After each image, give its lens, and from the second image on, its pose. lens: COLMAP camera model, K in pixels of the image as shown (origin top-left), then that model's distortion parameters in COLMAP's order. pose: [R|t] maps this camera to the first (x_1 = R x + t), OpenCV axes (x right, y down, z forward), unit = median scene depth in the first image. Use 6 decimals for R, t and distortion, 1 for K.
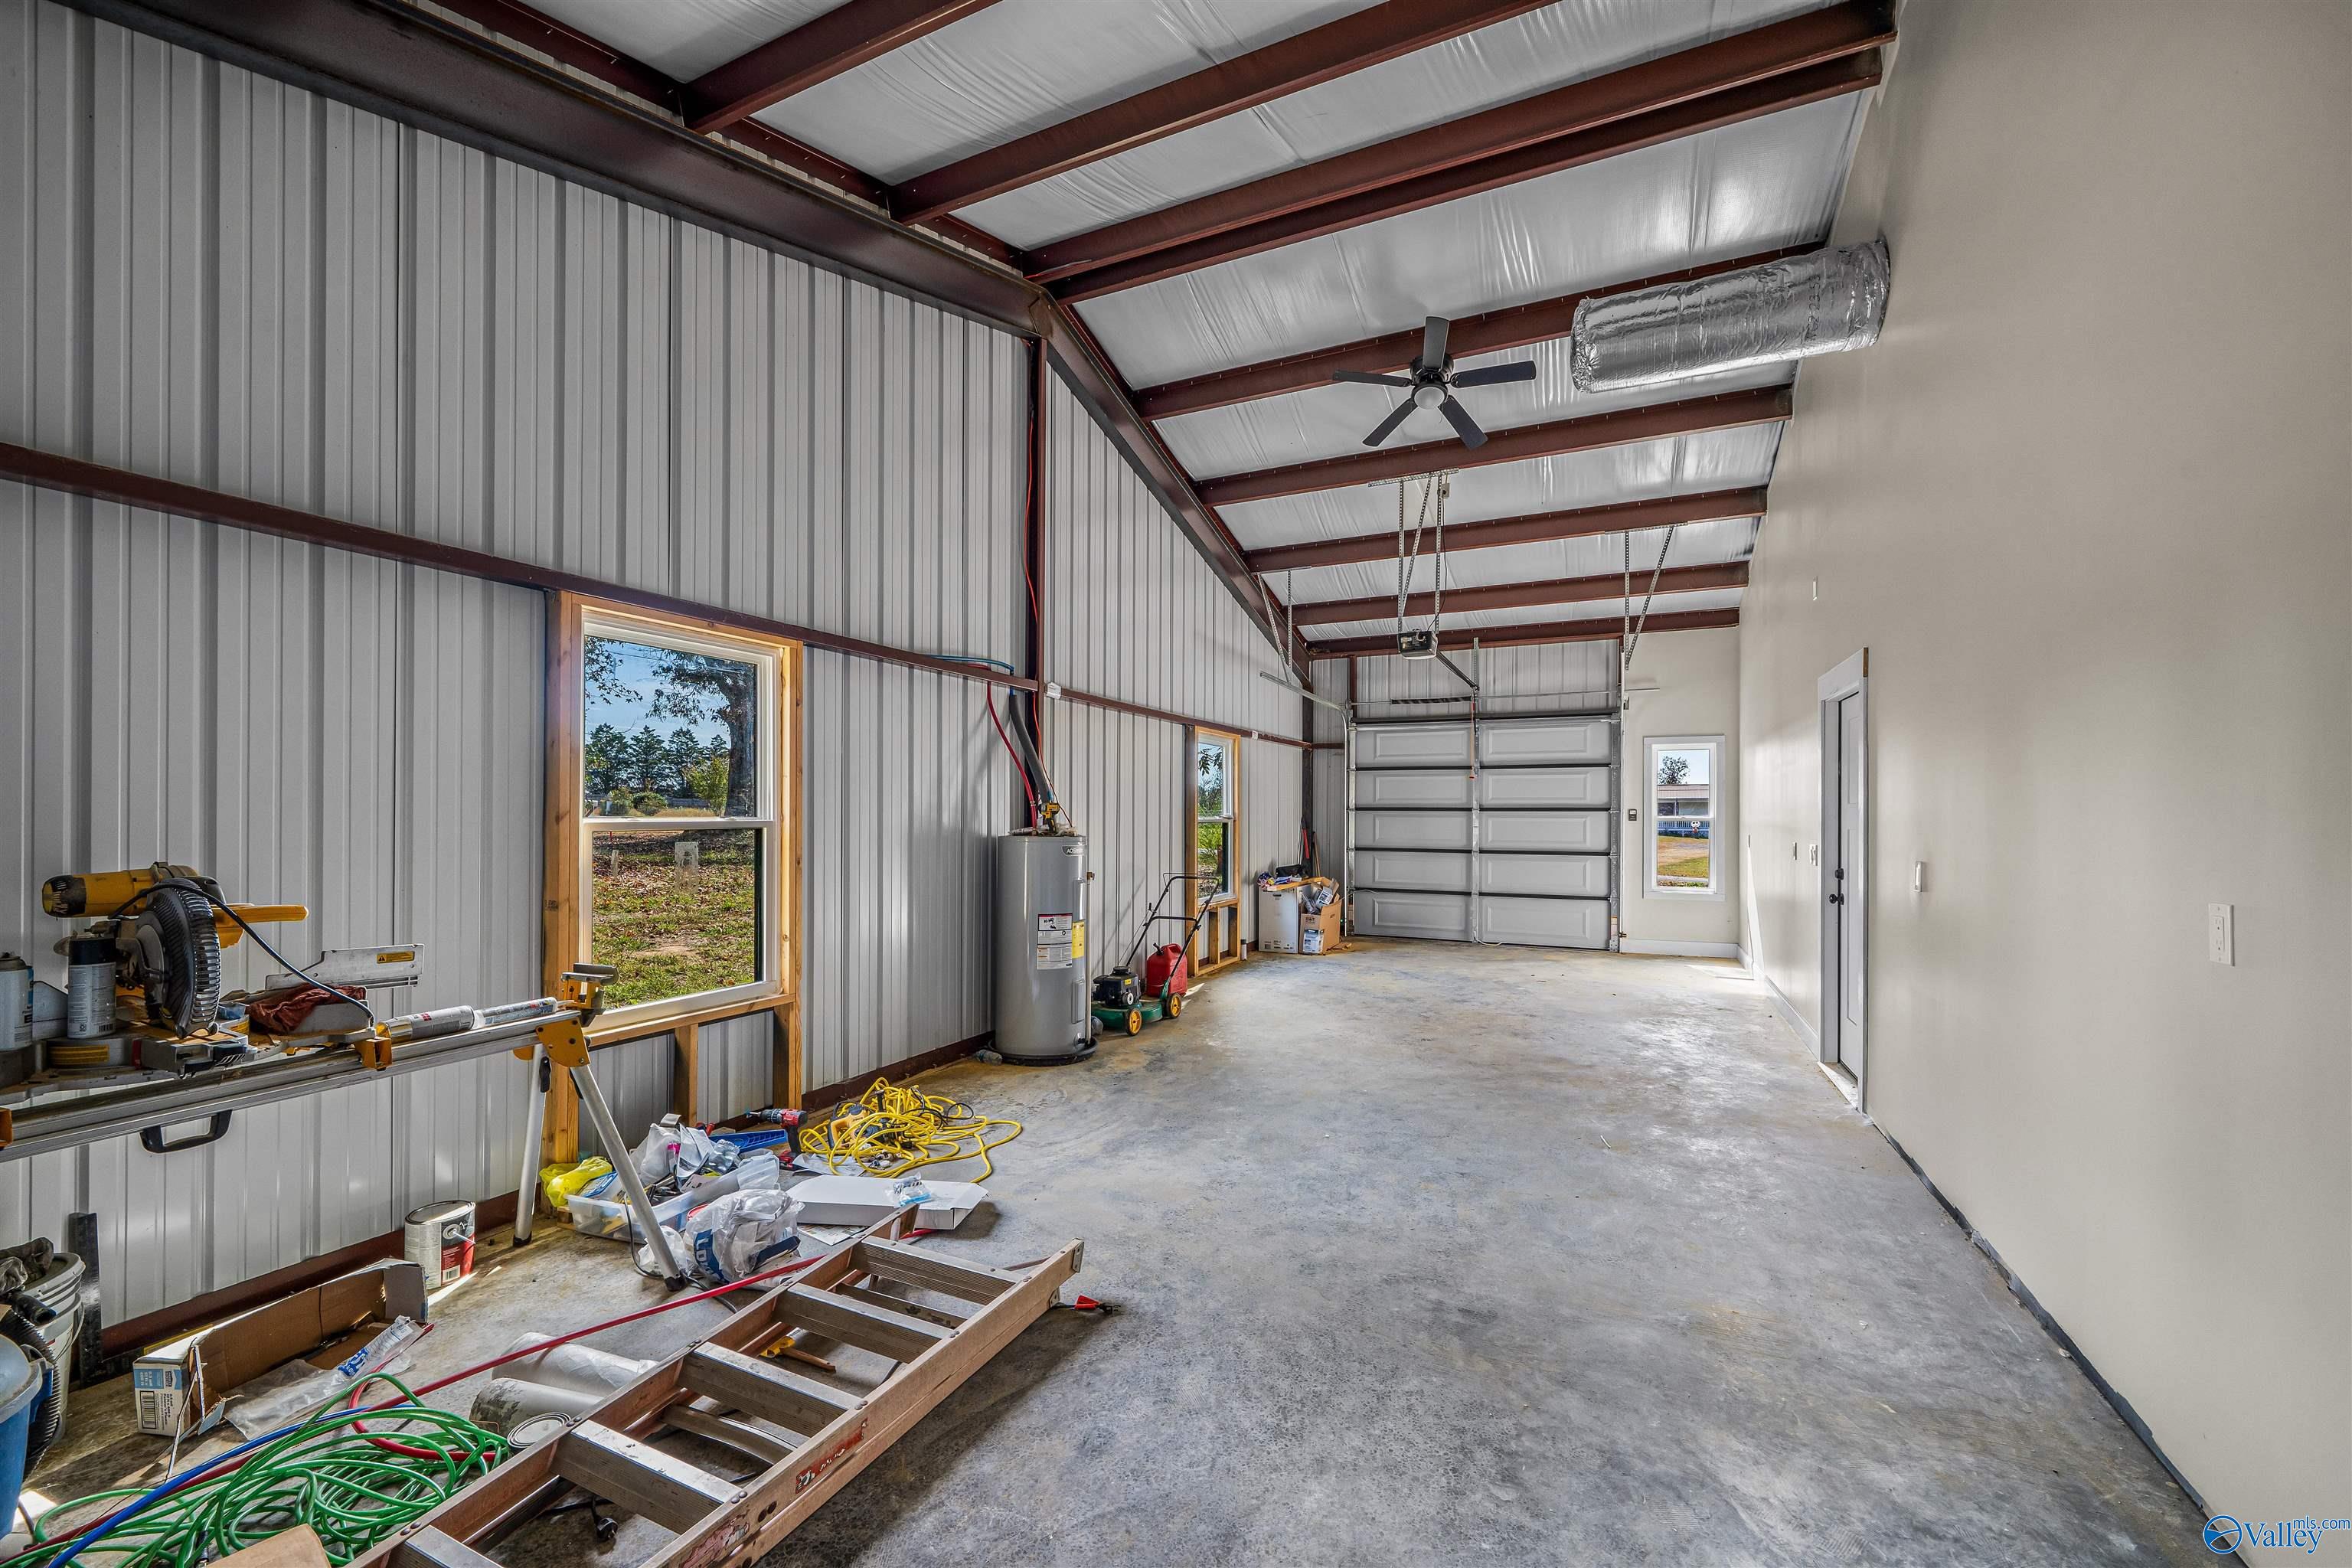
lens RADIAL K [[947.6, 0, 1162.4], [0, 947.6, 806.1], [0, 0, 1]] dist [-0.001022, 0.000221]
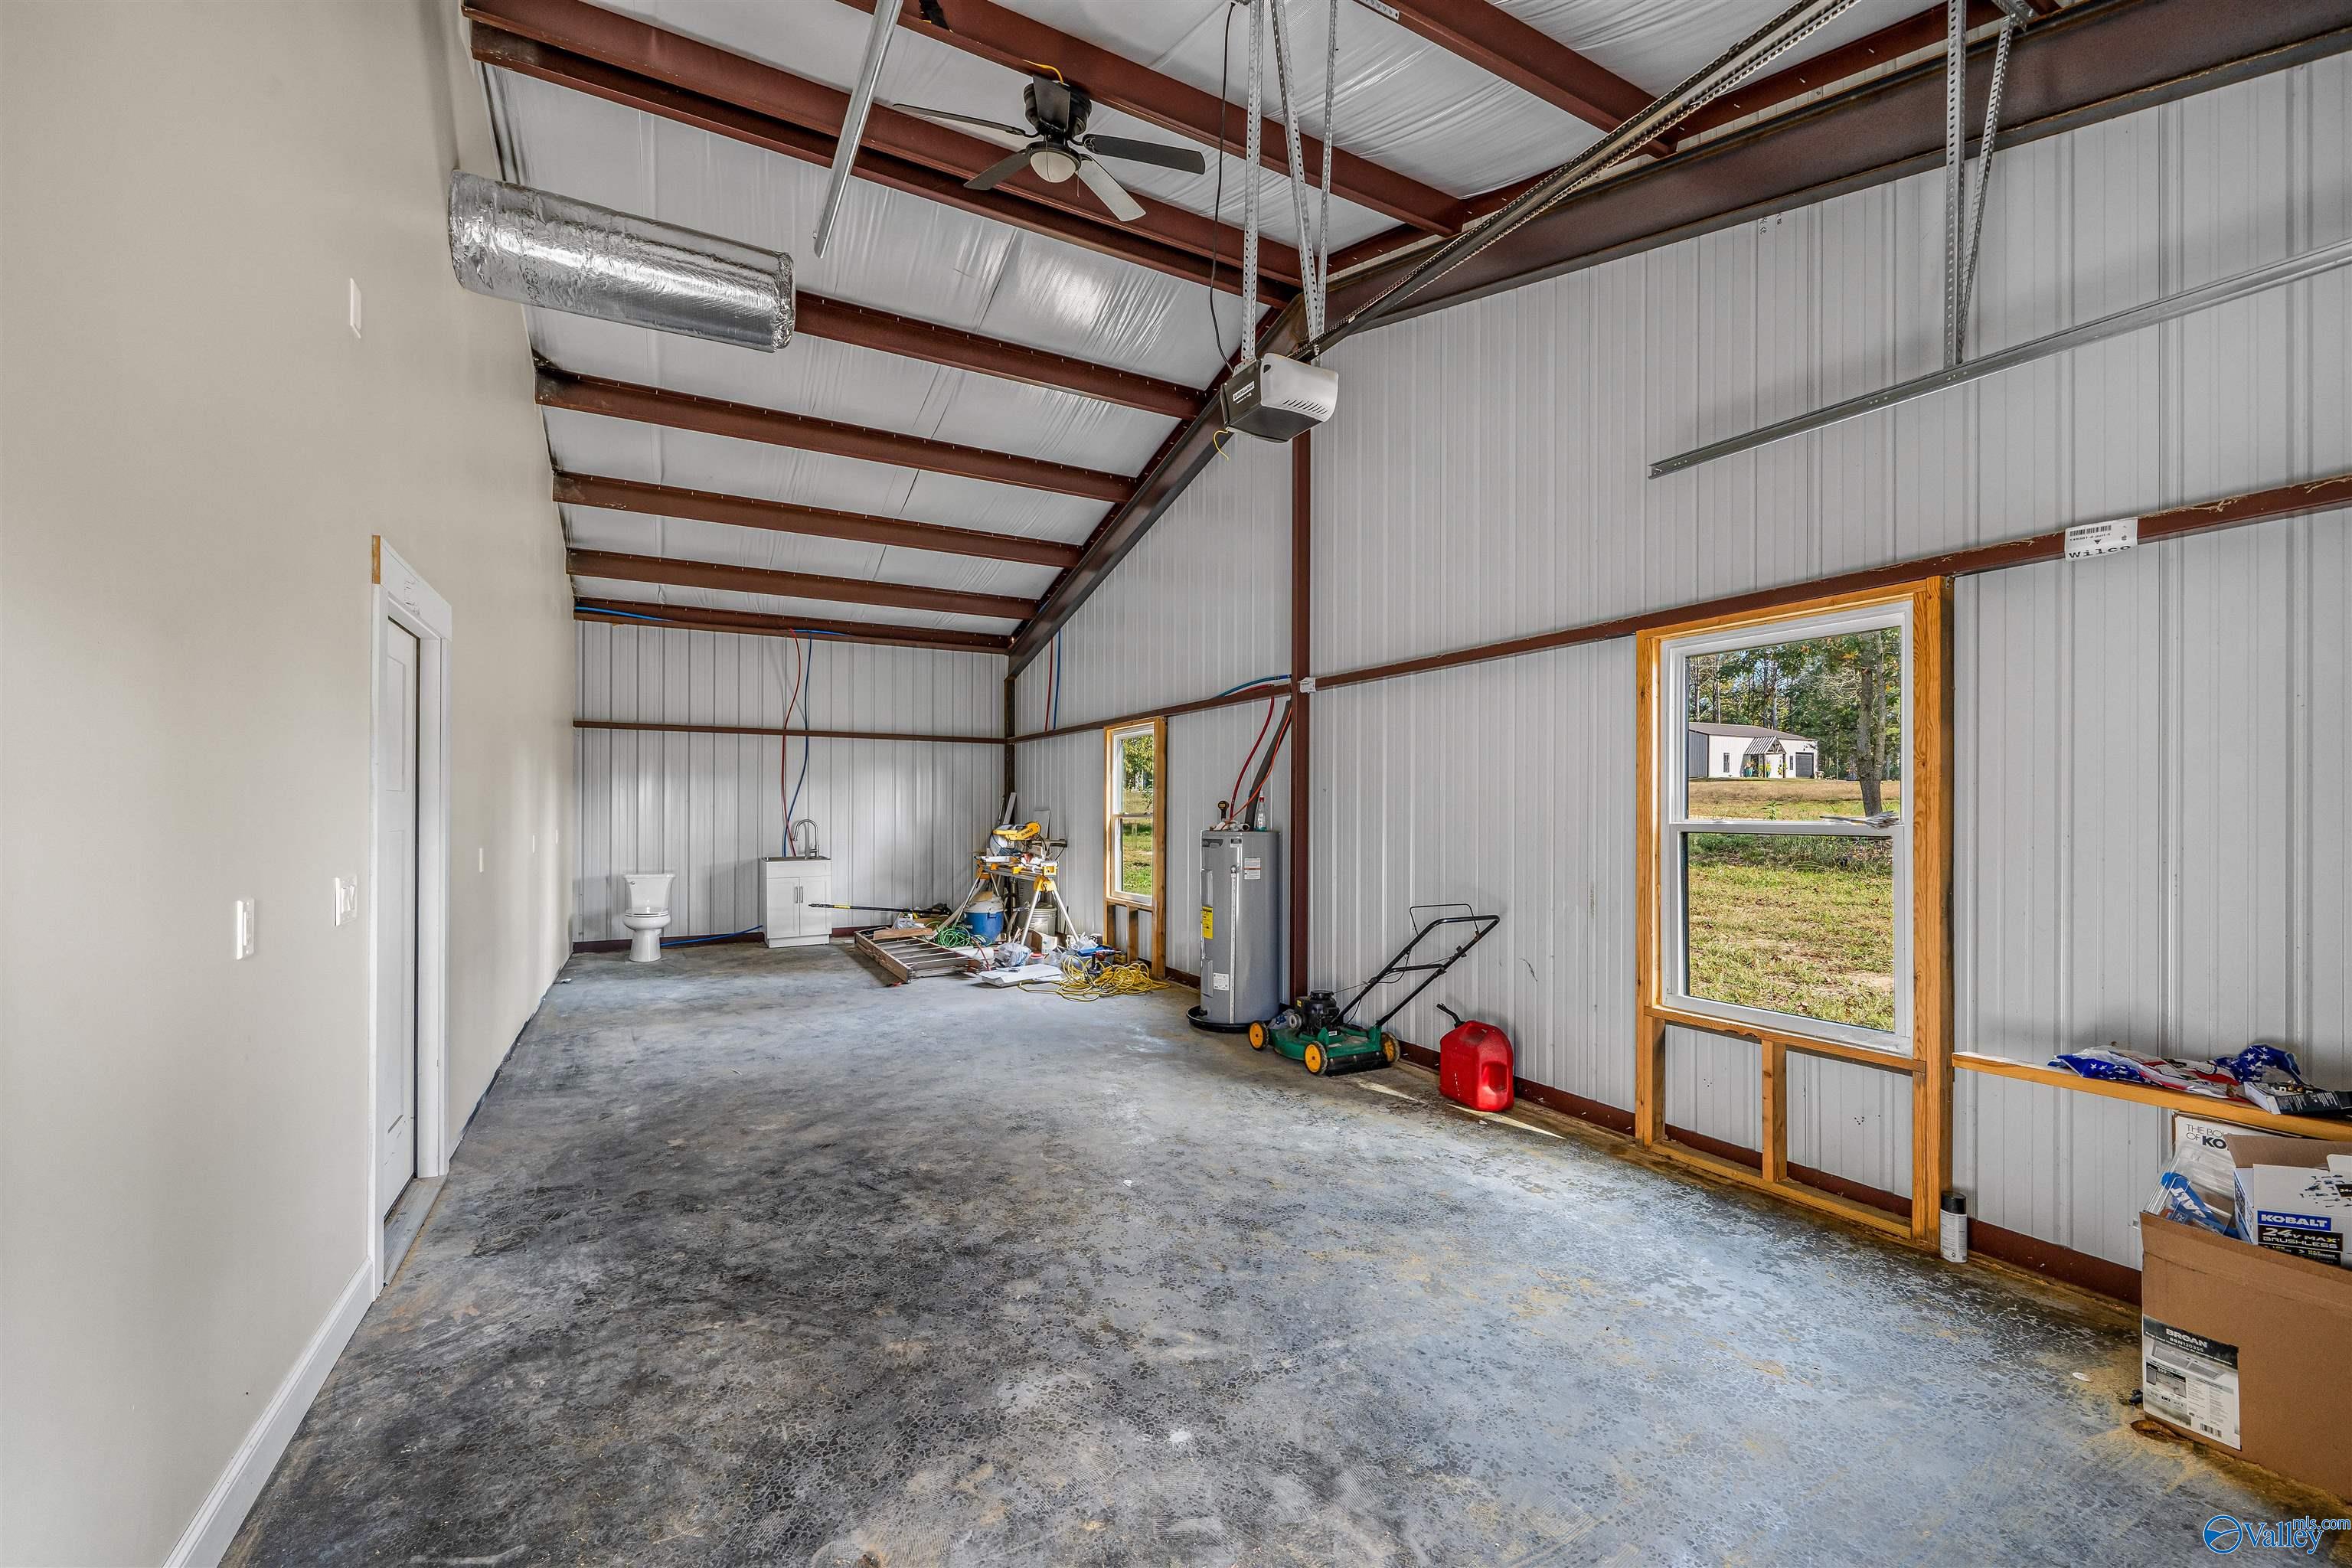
lens RADIAL K [[947.6, 0, 1162.4], [0, 947.6, 806.1], [0, 0, 1]] dist [-0.001022, 0.000221]
pose [[-0.584438, -0.010761, -0.811367, 0.818501], [-0.013856, 0.999899, -0.003281, 0.008535], [0.811320, 0.009325, -0.584528, 1.552162]]
